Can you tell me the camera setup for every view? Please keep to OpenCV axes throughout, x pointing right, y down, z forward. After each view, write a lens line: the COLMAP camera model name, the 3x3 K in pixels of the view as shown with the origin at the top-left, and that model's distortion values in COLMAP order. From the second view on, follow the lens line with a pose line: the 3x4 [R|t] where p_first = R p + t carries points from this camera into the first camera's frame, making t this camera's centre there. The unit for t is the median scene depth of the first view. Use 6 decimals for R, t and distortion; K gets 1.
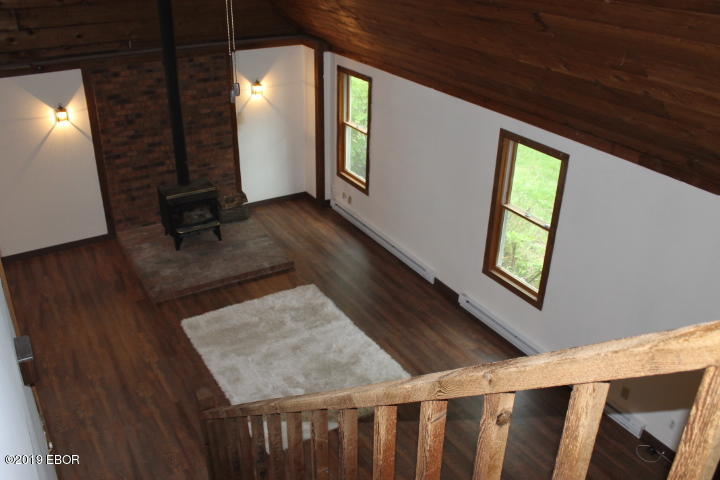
lens RADIAL K [[659.1, 0, 360.0], [0, 659.1, 240.0], [0, 0, 1]] dist [-0.147141, 0.169922]
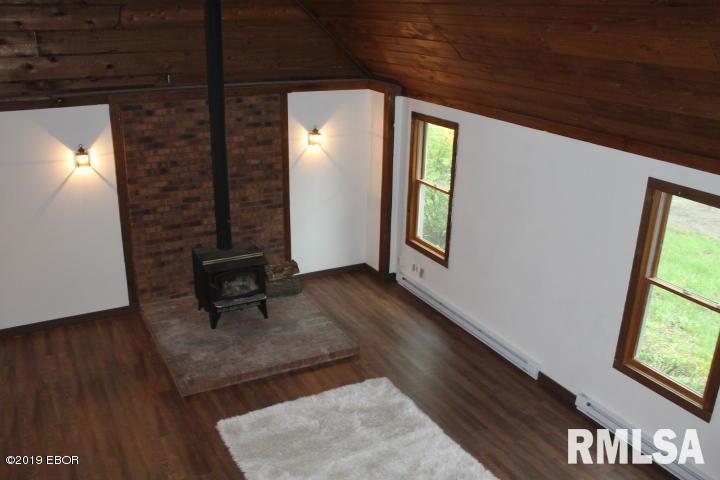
lens RADIAL K [[659.1, 0, 360.0], [0, 659.1, 240.0], [0, 0, 1]] dist [-0.147141, 0.169922]
pose [[0.999071, 0.019704, -0.038314, -0.072071], [-0.024304, 0.992040, -0.123559, 0.002178], [0.035574, 0.124375, 0.991597, 0.198163]]
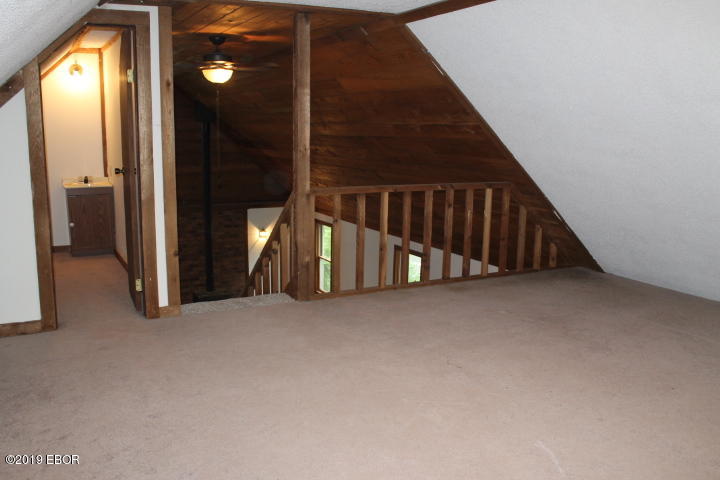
lens RADIAL K [[659.1, 0, 360.0], [0, 659.1, 240.0], [0, 0, 1]] dist [-0.147141, 0.169922]
pose [[0.997946, 0.007623, -0.063612, 0.185288], [-0.025768, 0.956806, -0.289582, 0.245715], [0.058657, 0.290627, 0.955037, -0.498698]]
